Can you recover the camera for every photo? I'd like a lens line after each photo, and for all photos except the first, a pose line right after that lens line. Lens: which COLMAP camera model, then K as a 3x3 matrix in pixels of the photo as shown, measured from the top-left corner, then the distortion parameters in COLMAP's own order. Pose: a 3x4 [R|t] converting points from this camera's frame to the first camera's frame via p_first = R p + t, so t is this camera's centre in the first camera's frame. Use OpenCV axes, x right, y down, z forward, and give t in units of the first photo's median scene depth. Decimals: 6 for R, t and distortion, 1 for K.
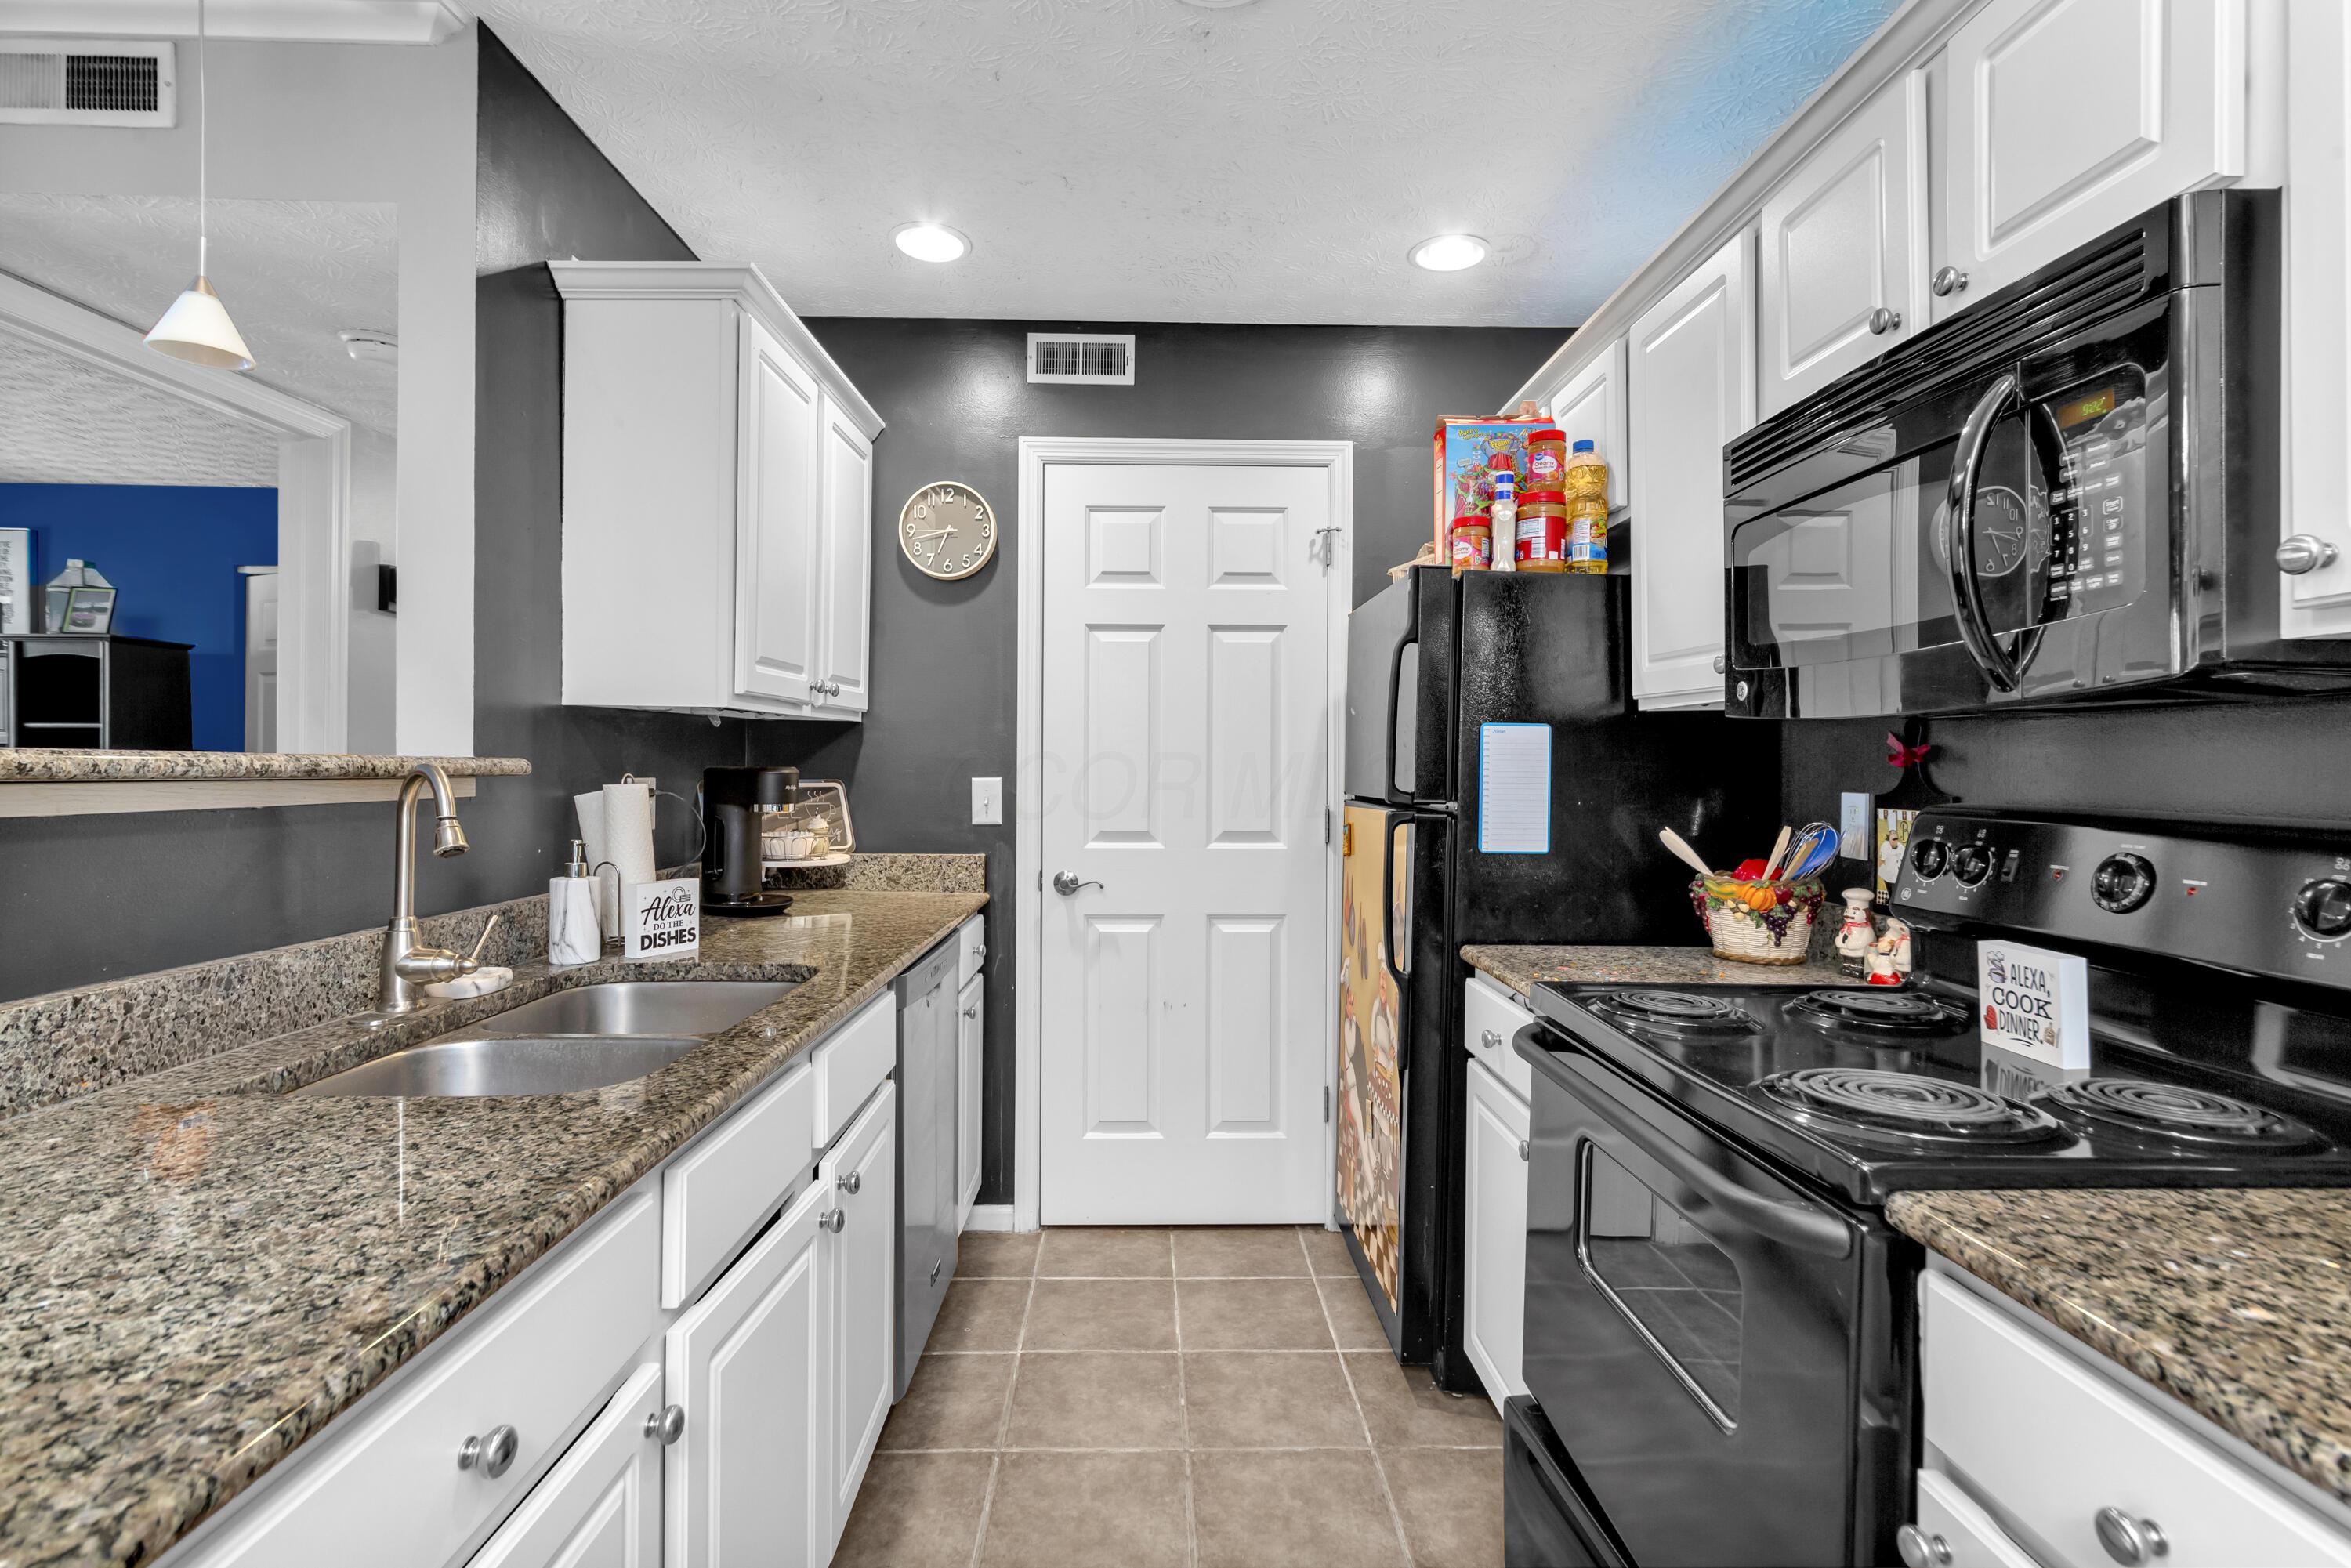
lens RADIAL K [[1105.3, 0, 1174.8], [0, 1105.3, 761.9], [0, 0, 1]] dist [-0.002942, 0.002445]
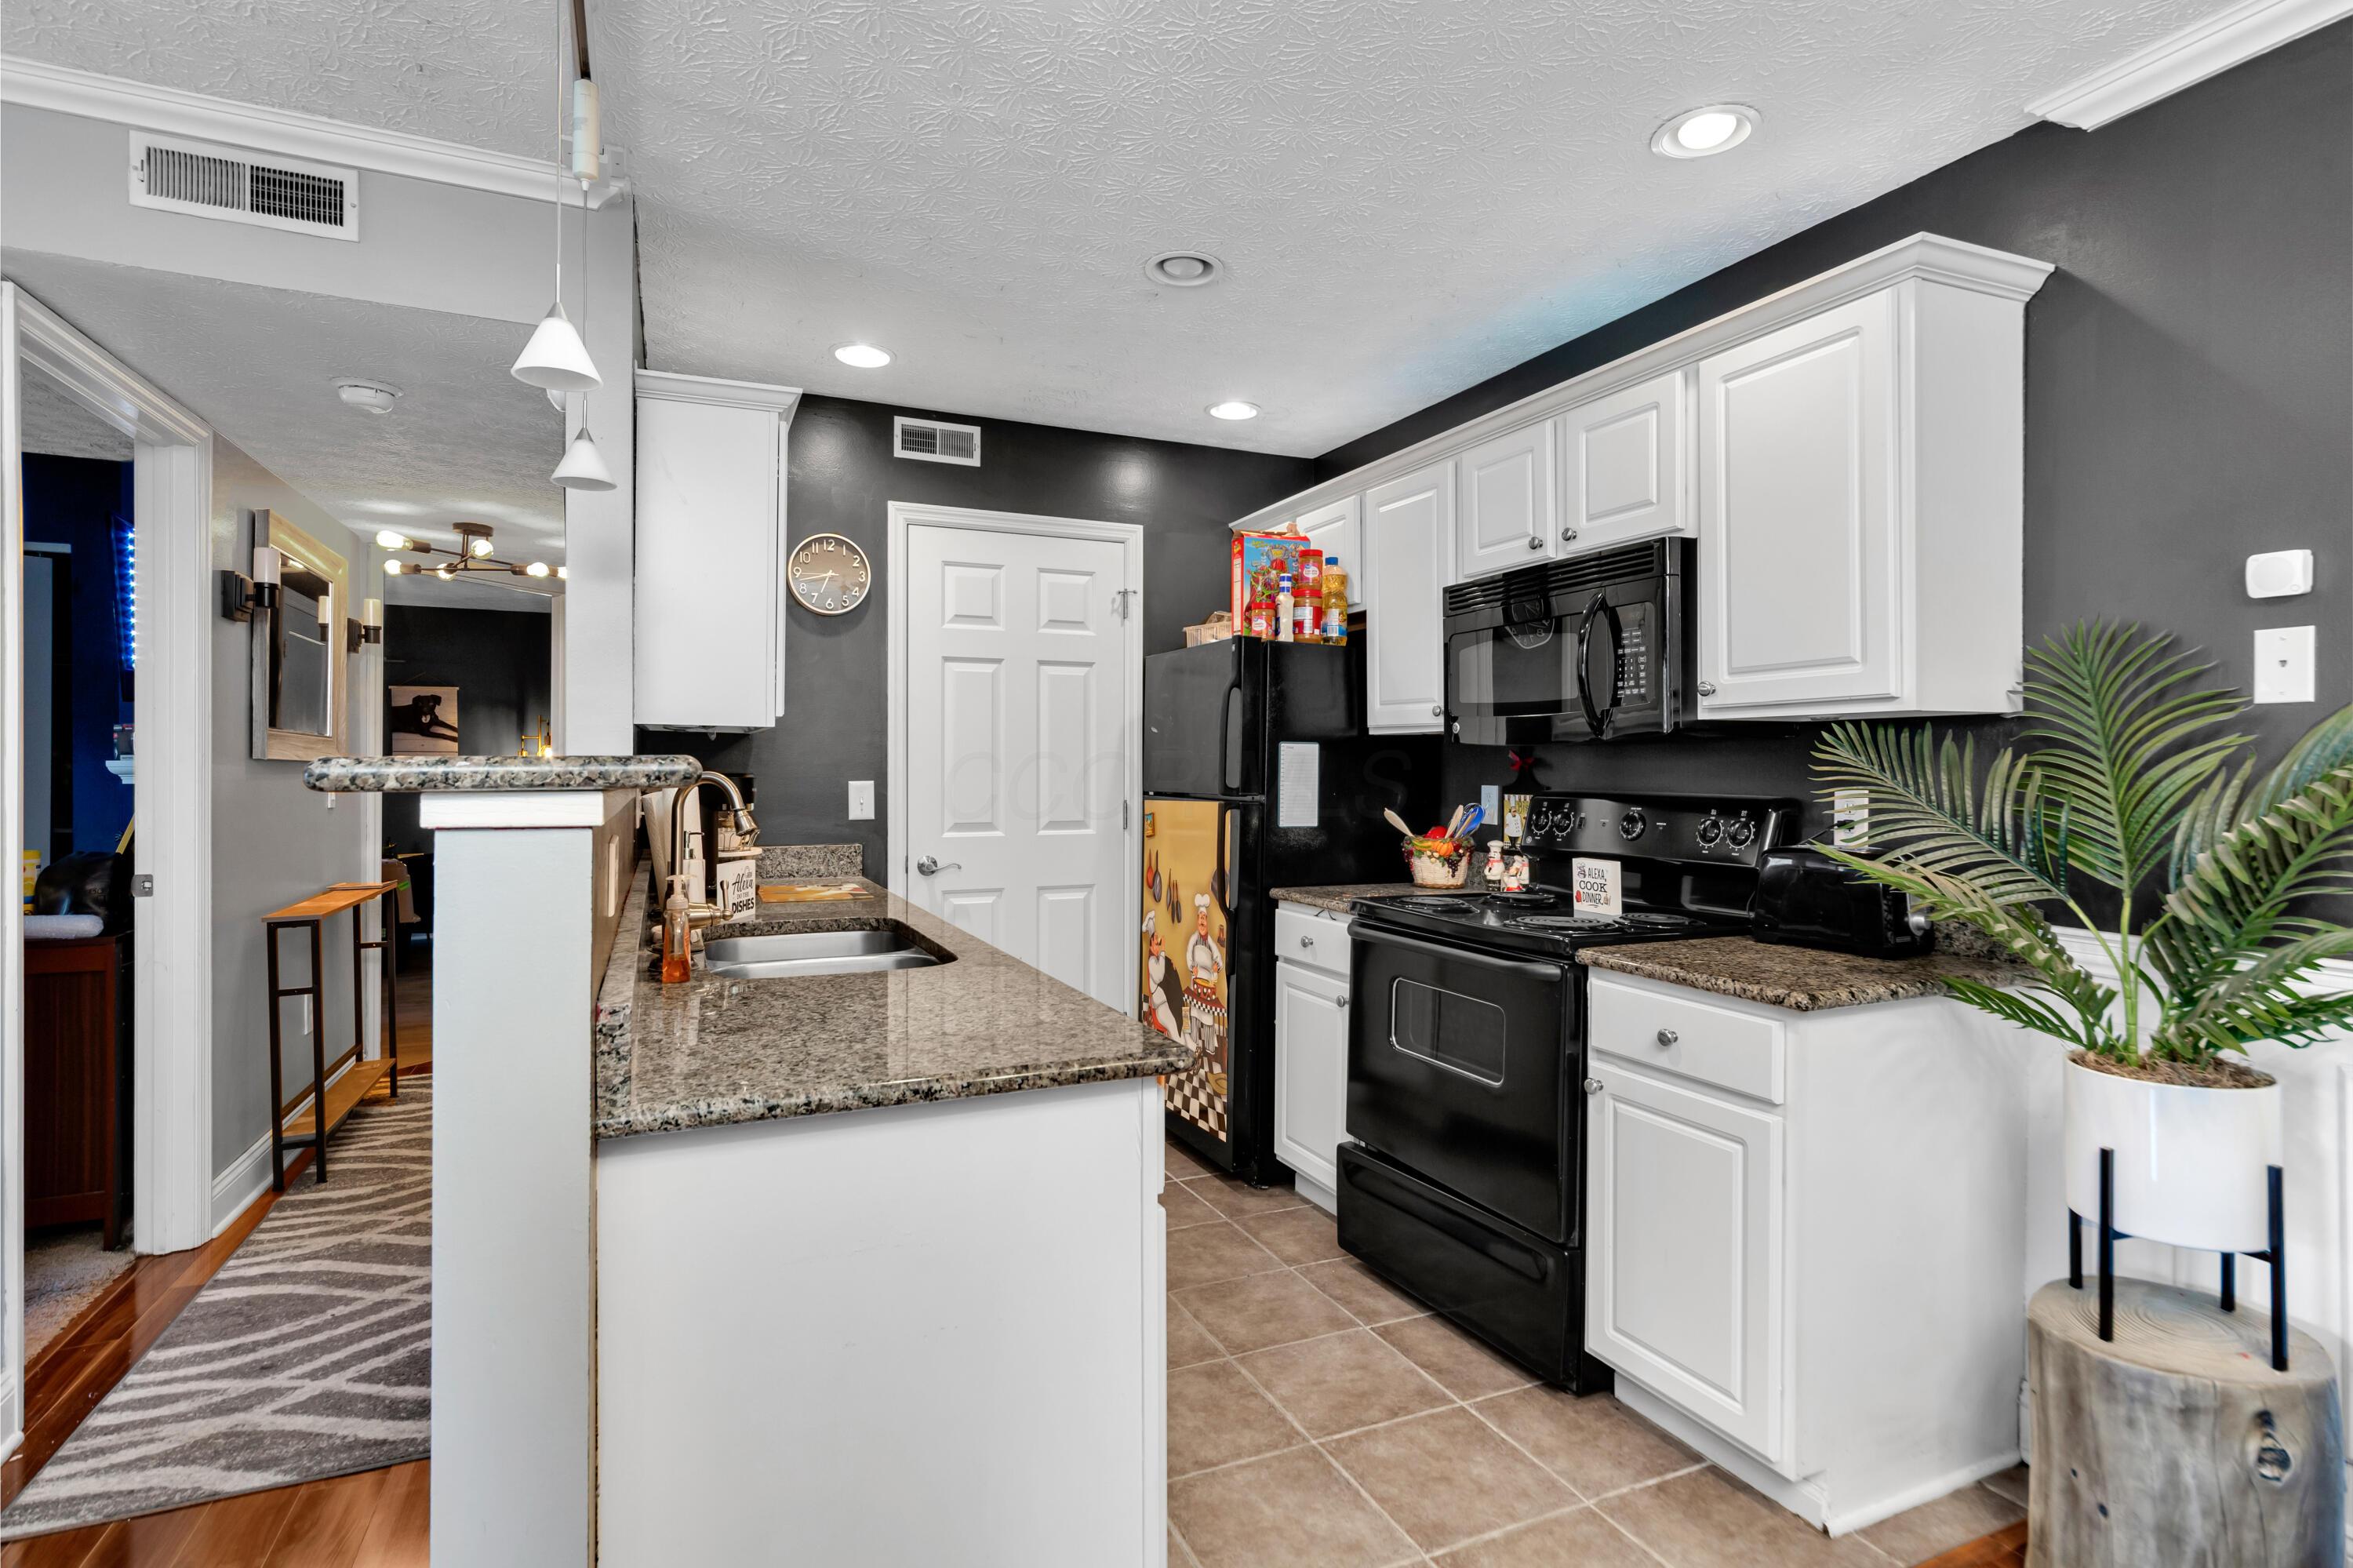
lens RADIAL K [[1150.3, 0, 1177.5], [0, 1150.3, 771.0], [0, 0, 1]] dist [-0.005340, 0.004139]
pose [[0.921024, -0.004921, 0.389474, -0.454021], [0.001947, 0.999966, 0.008030, -0.008105], [-0.389501, -0.006638, 0.921002, -0.388504]]
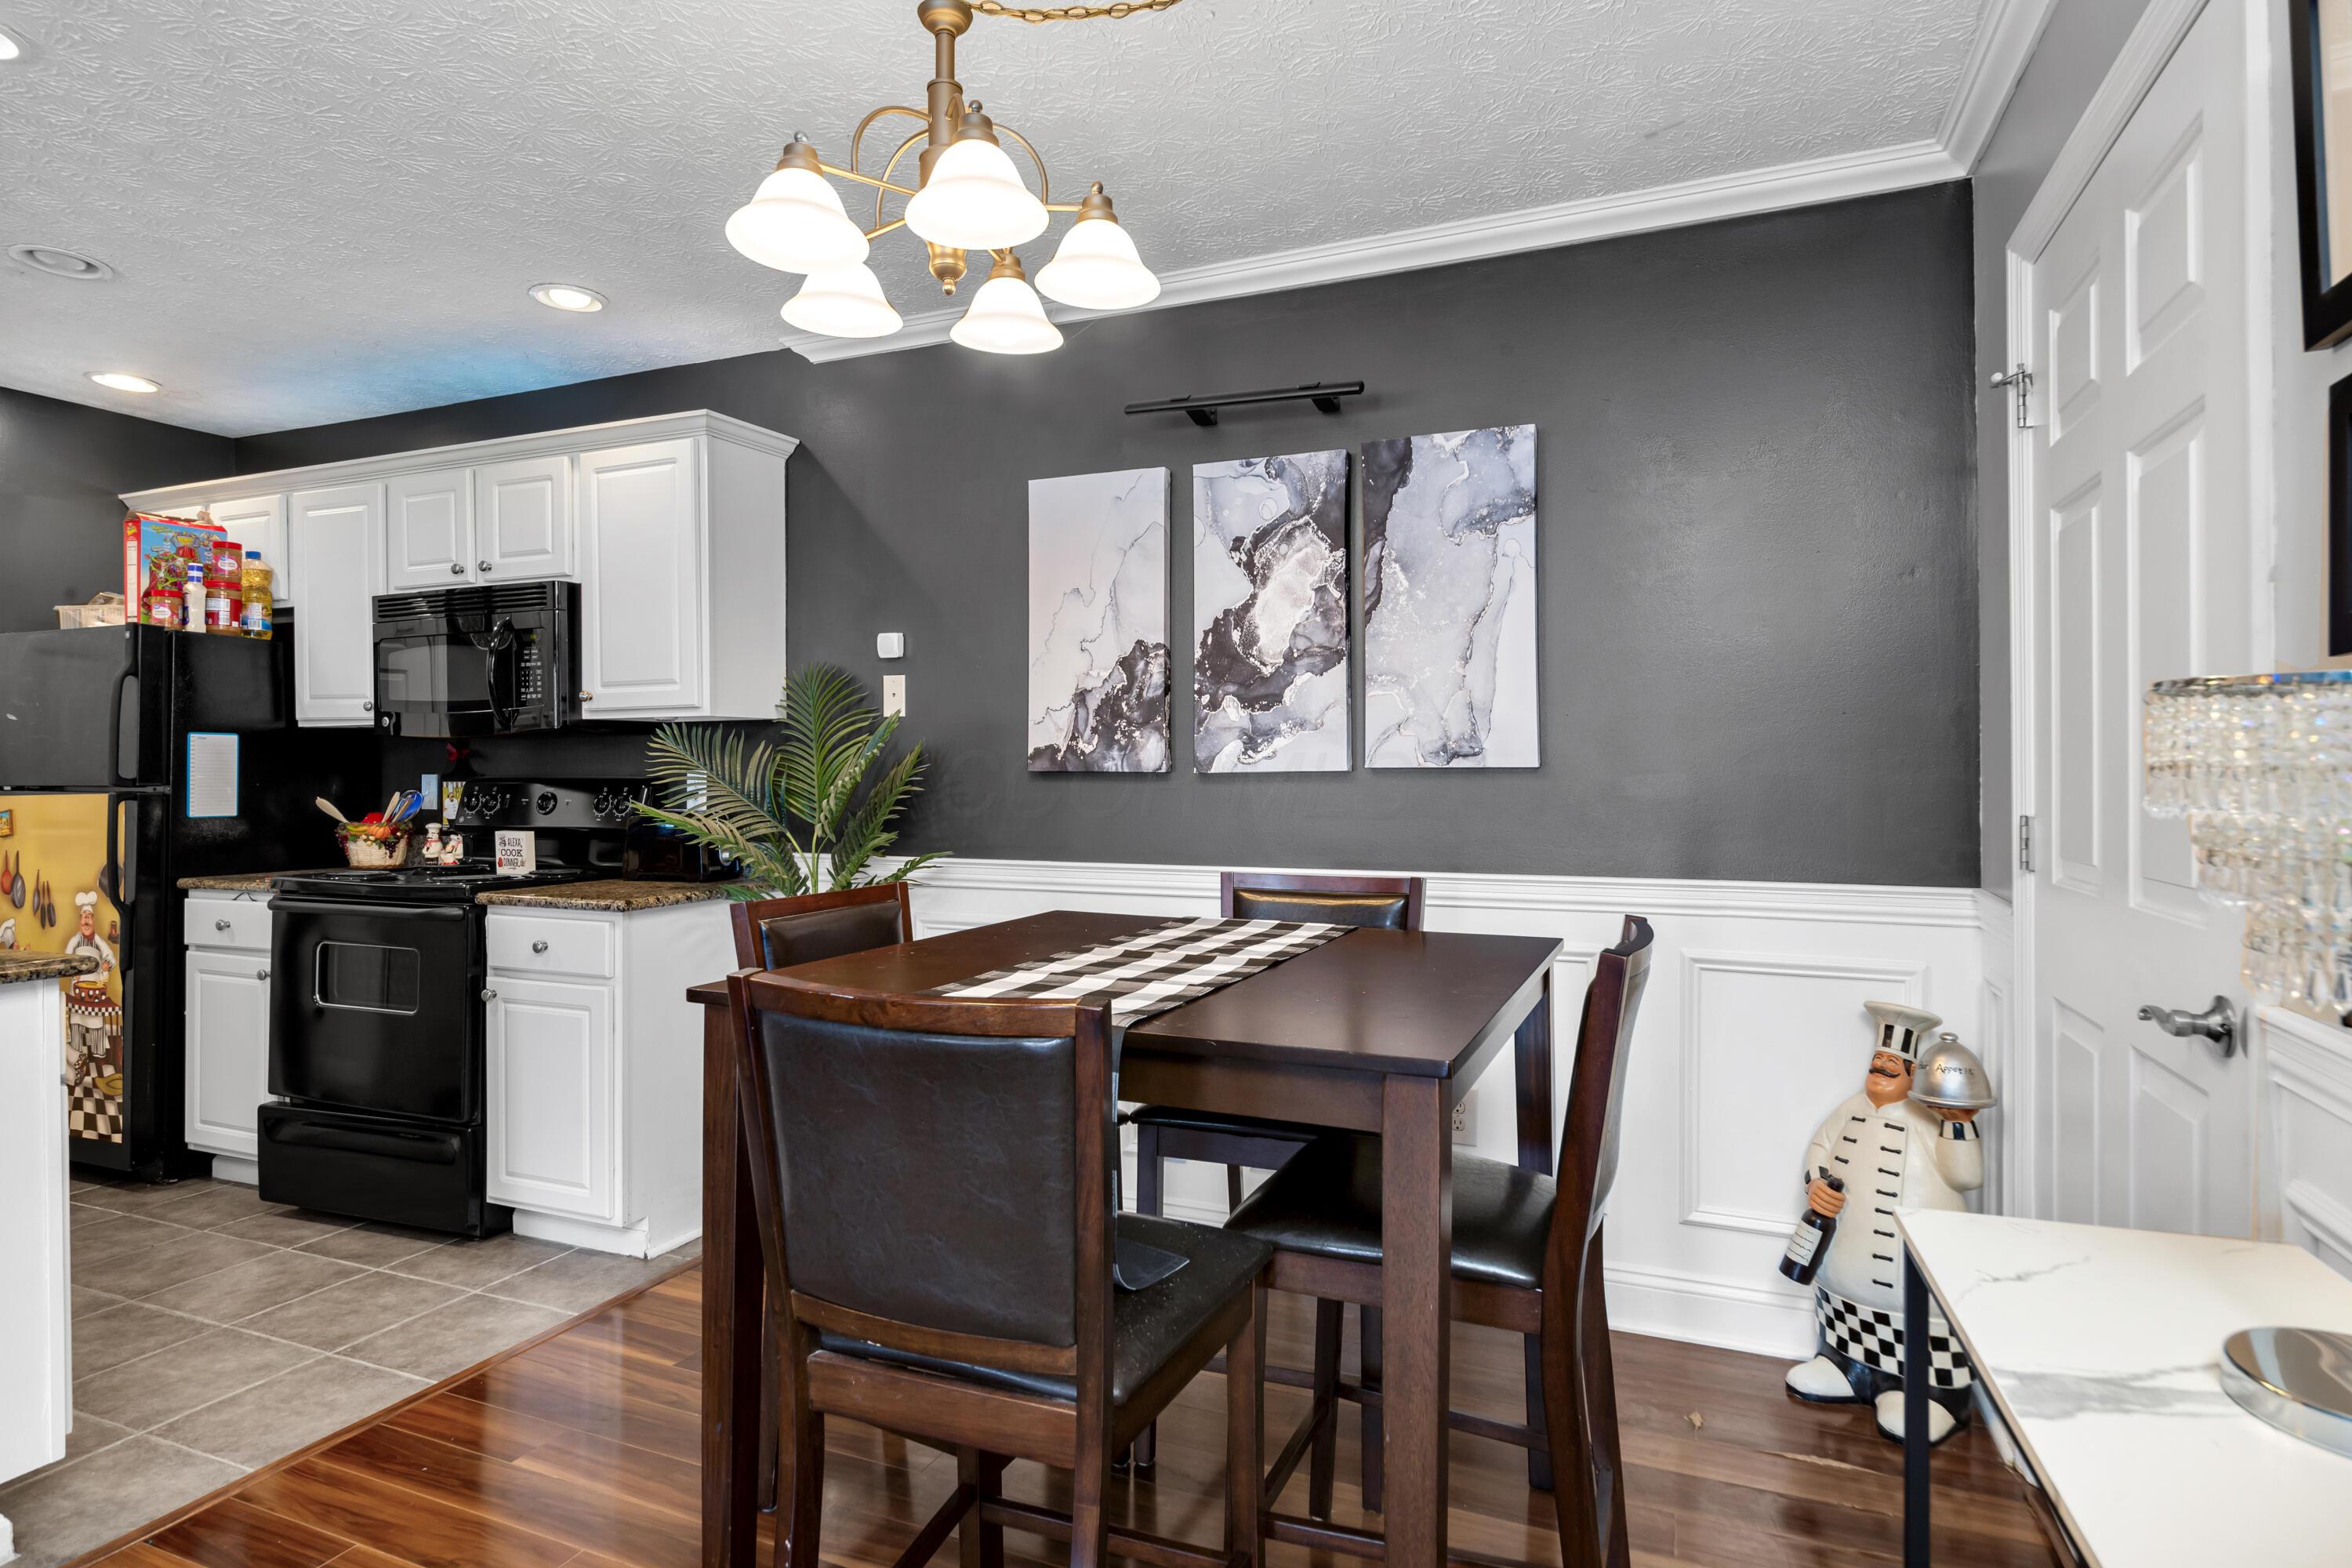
lens RADIAL K [[1227.4, 0, 1170.4], [0, 1227.4, 772.6], [0, 0, 1]] dist [0.001130, -0.002557]
pose [[0.403305, -0.009172, 0.915020, -0.700379], [0.003037, 0.999958, 0.008685, 0.009419], [-0.915061, -0.000724, 0.403316, -0.886985]]
